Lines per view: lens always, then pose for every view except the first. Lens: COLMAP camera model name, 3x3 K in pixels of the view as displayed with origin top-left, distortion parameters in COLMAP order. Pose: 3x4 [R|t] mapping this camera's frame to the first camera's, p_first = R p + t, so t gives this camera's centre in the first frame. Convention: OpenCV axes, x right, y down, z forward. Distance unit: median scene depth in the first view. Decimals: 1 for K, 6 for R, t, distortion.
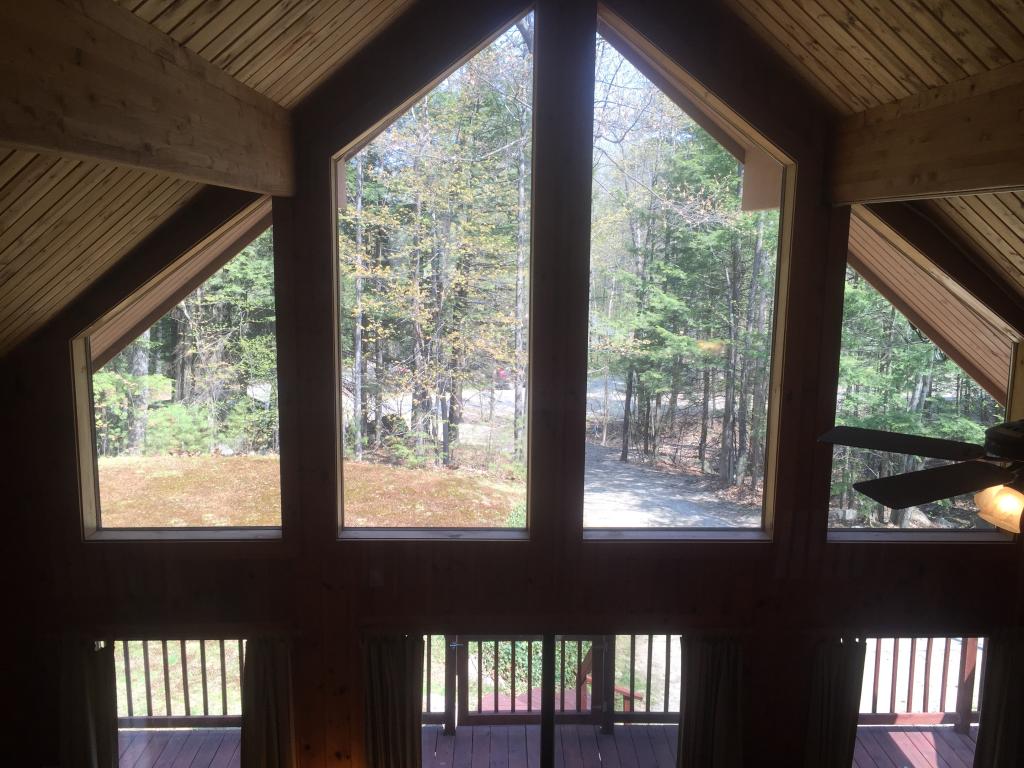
lens RADIAL K [[840.4, 0, 512.0], [0, 840.4, 384.0], [0, 0, 1]] dist [0.085076, -0.143390]
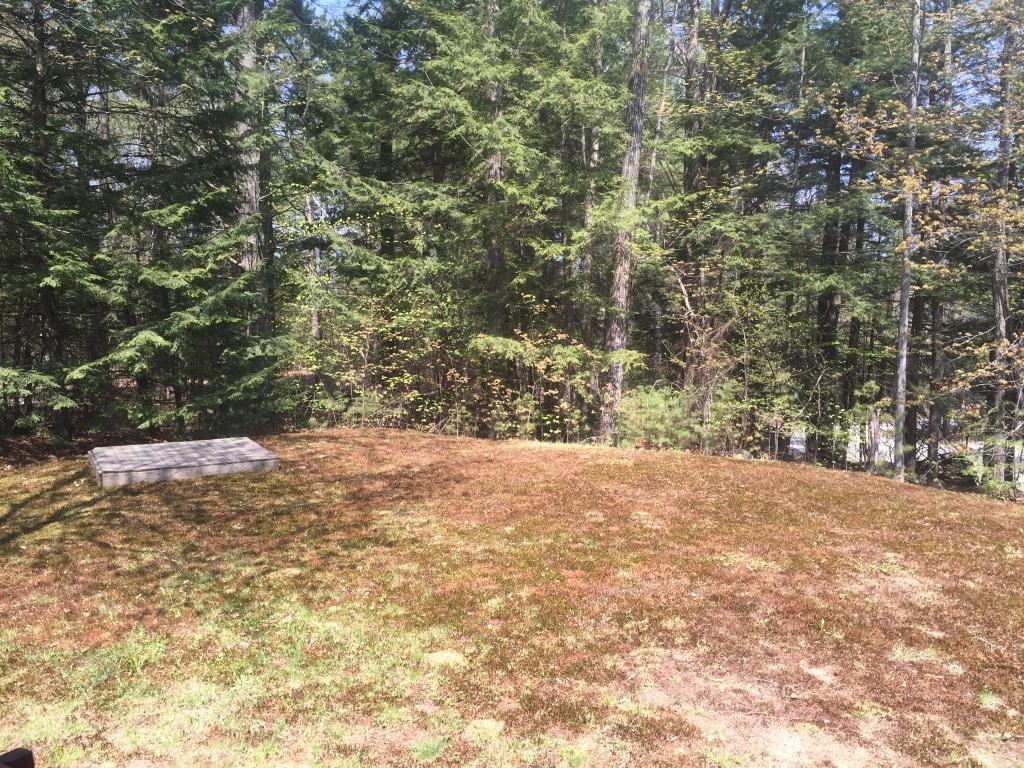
lens RADIAL K [[840.4, 0, 512.0], [0, 840.4, 384.0], [0, 0, 1]] dist [0.085076, -0.143390]
pose [[0.813792, 0.021735, -0.580750, -0.045046], [-0.061874, 0.996861, -0.049394, 0.067781], [0.577854, 0.076130, 0.812582, 0.292528]]
